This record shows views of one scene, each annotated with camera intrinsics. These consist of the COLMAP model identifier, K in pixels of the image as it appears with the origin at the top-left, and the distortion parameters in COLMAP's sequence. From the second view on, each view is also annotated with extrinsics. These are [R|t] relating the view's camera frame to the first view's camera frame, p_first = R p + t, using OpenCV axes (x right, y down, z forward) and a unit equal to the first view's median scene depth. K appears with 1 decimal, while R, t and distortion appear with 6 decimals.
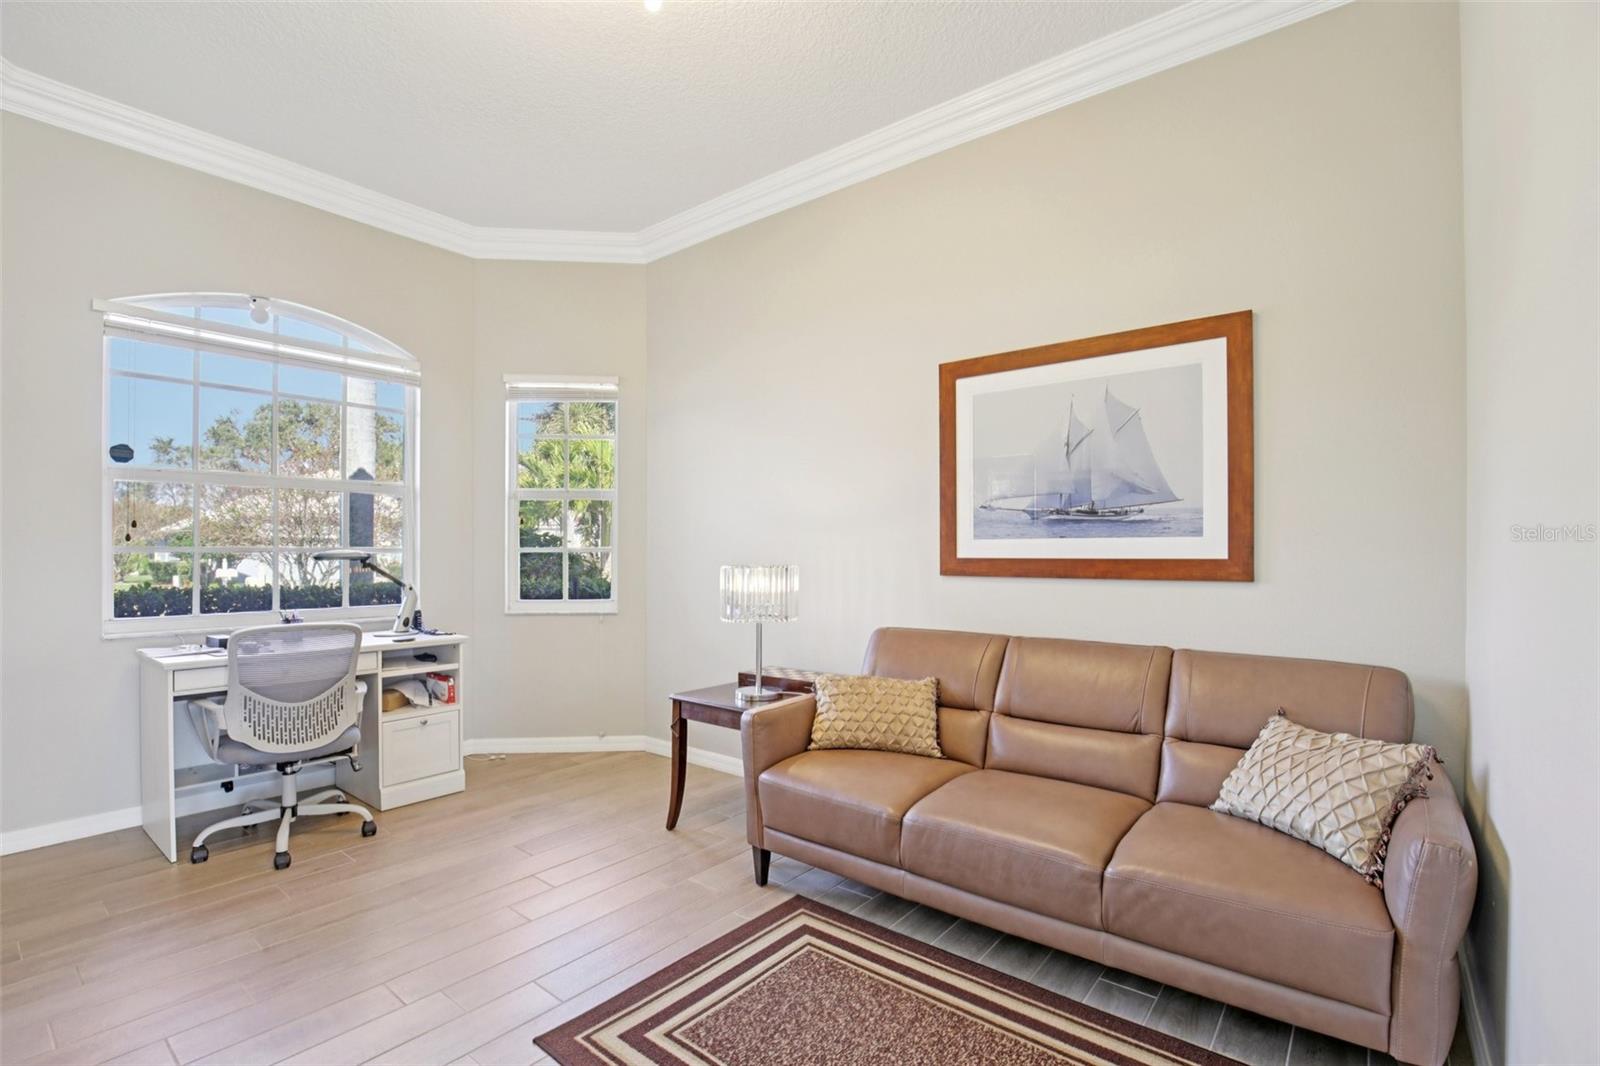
lens RADIAL K [[731.2, 0, 789.2], [0, 731.2, 552.2], [0, 0, 1]] dist [-0.036160, 0.007074]
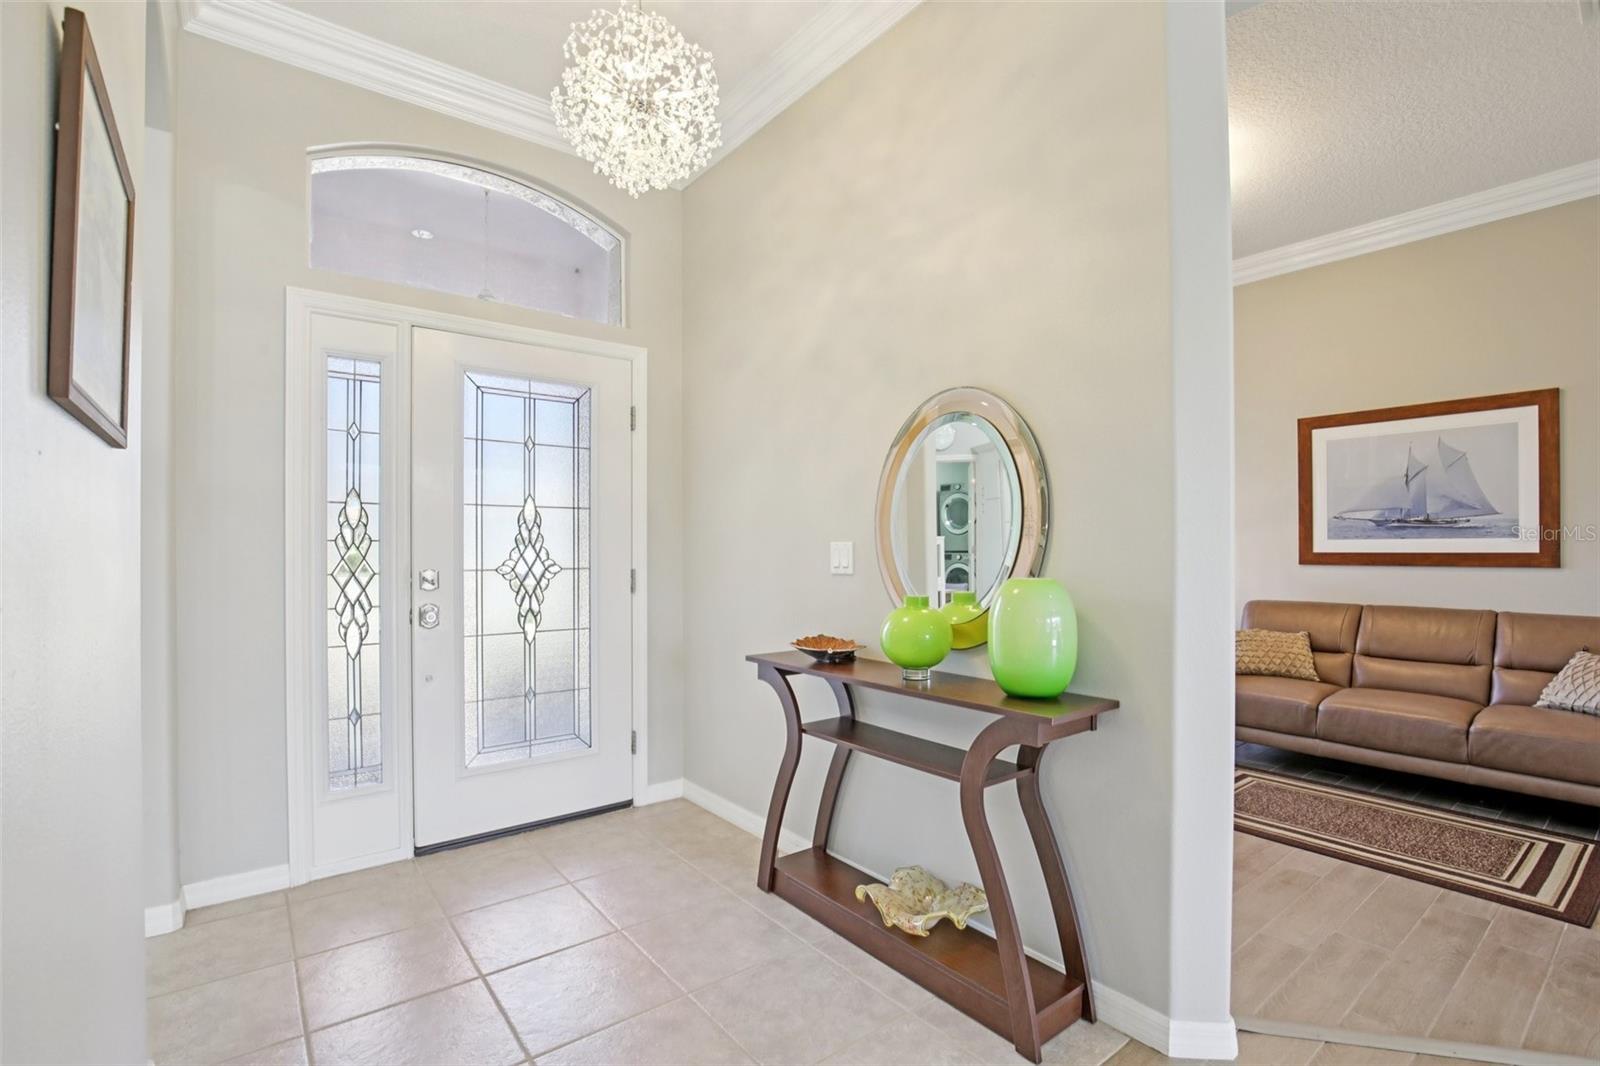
lens RADIAL K [[731.7, 0, 795.9], [0, 731.7, 549.5], [0, 0, 1]] dist [-0.036395, 0.009367]
pose [[0.976981, -0.002304, -0.213314, -0.547384], [0.002436, 0.999997, 0.000356, -0.001384], [0.213312, -0.000867, 0.976984, -0.722025]]
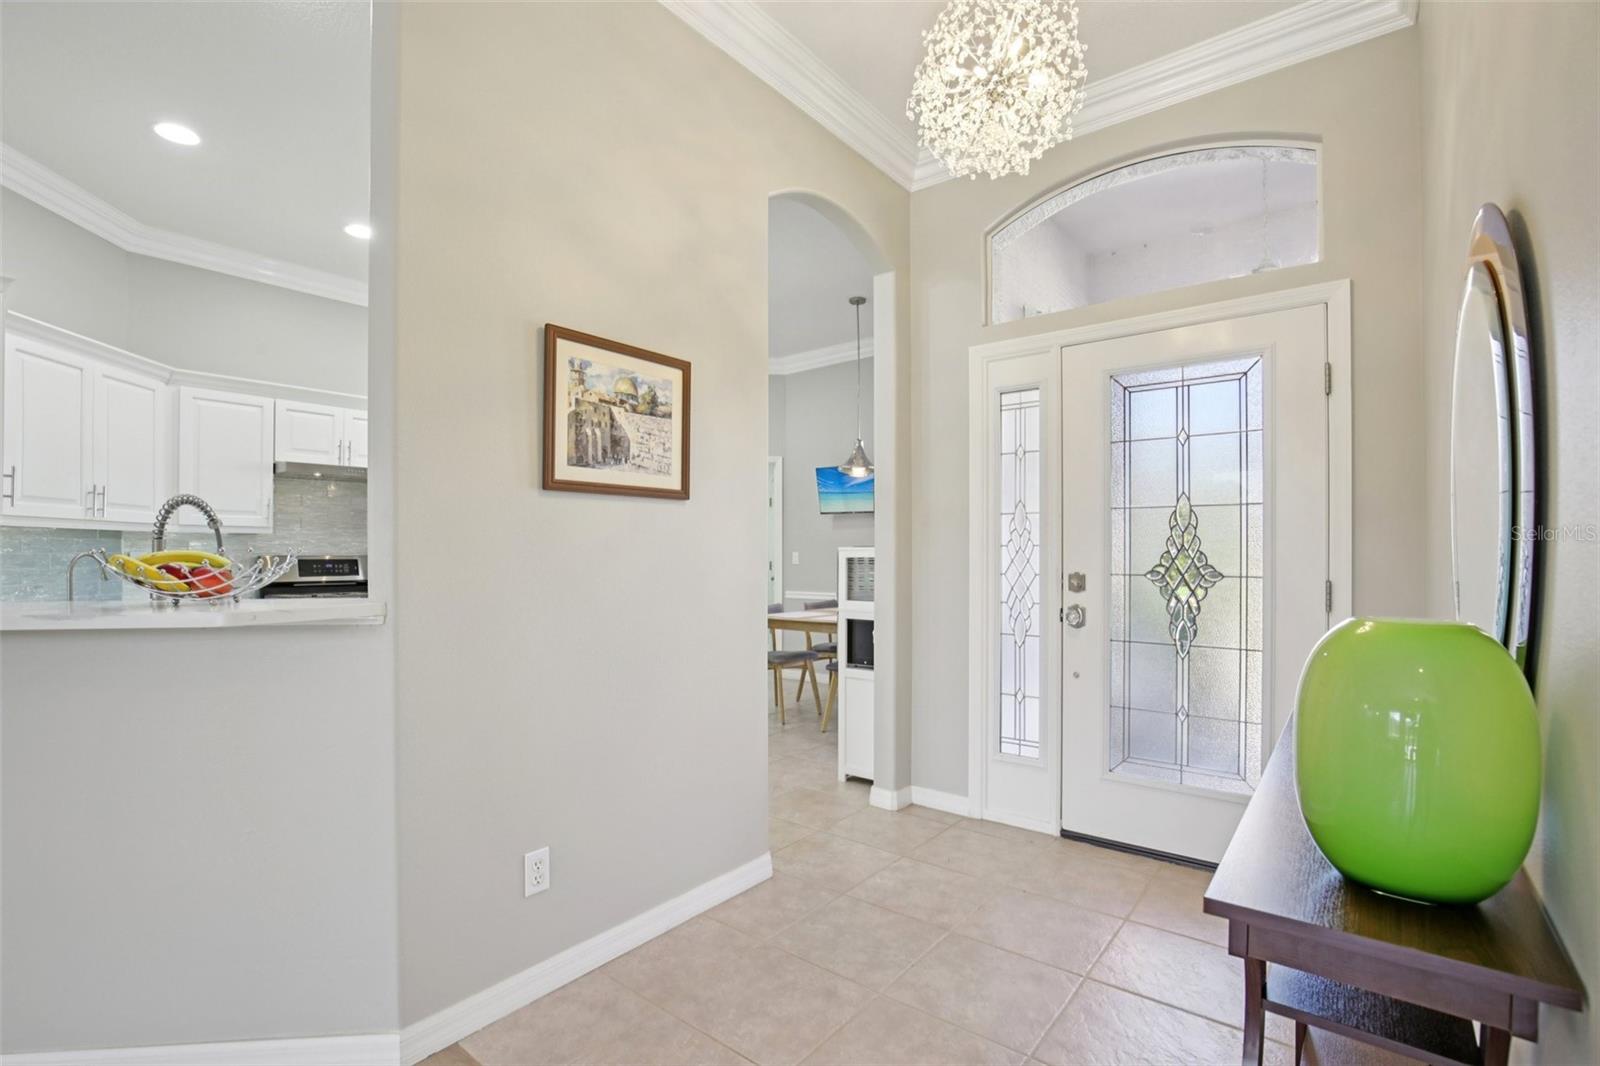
lens RADIAL K [[738.1, 0, 767.2], [0, 738.1, 553.0], [0, 0, 1]] dist [-0.037415, -0.000428]
pose [[-0.001323, 0.002884, -0.999995, -0.163860], [0.001090, 0.999995, 0.002882, -0.007094], [0.999999, -0.001086, -0.001326, -0.278475]]
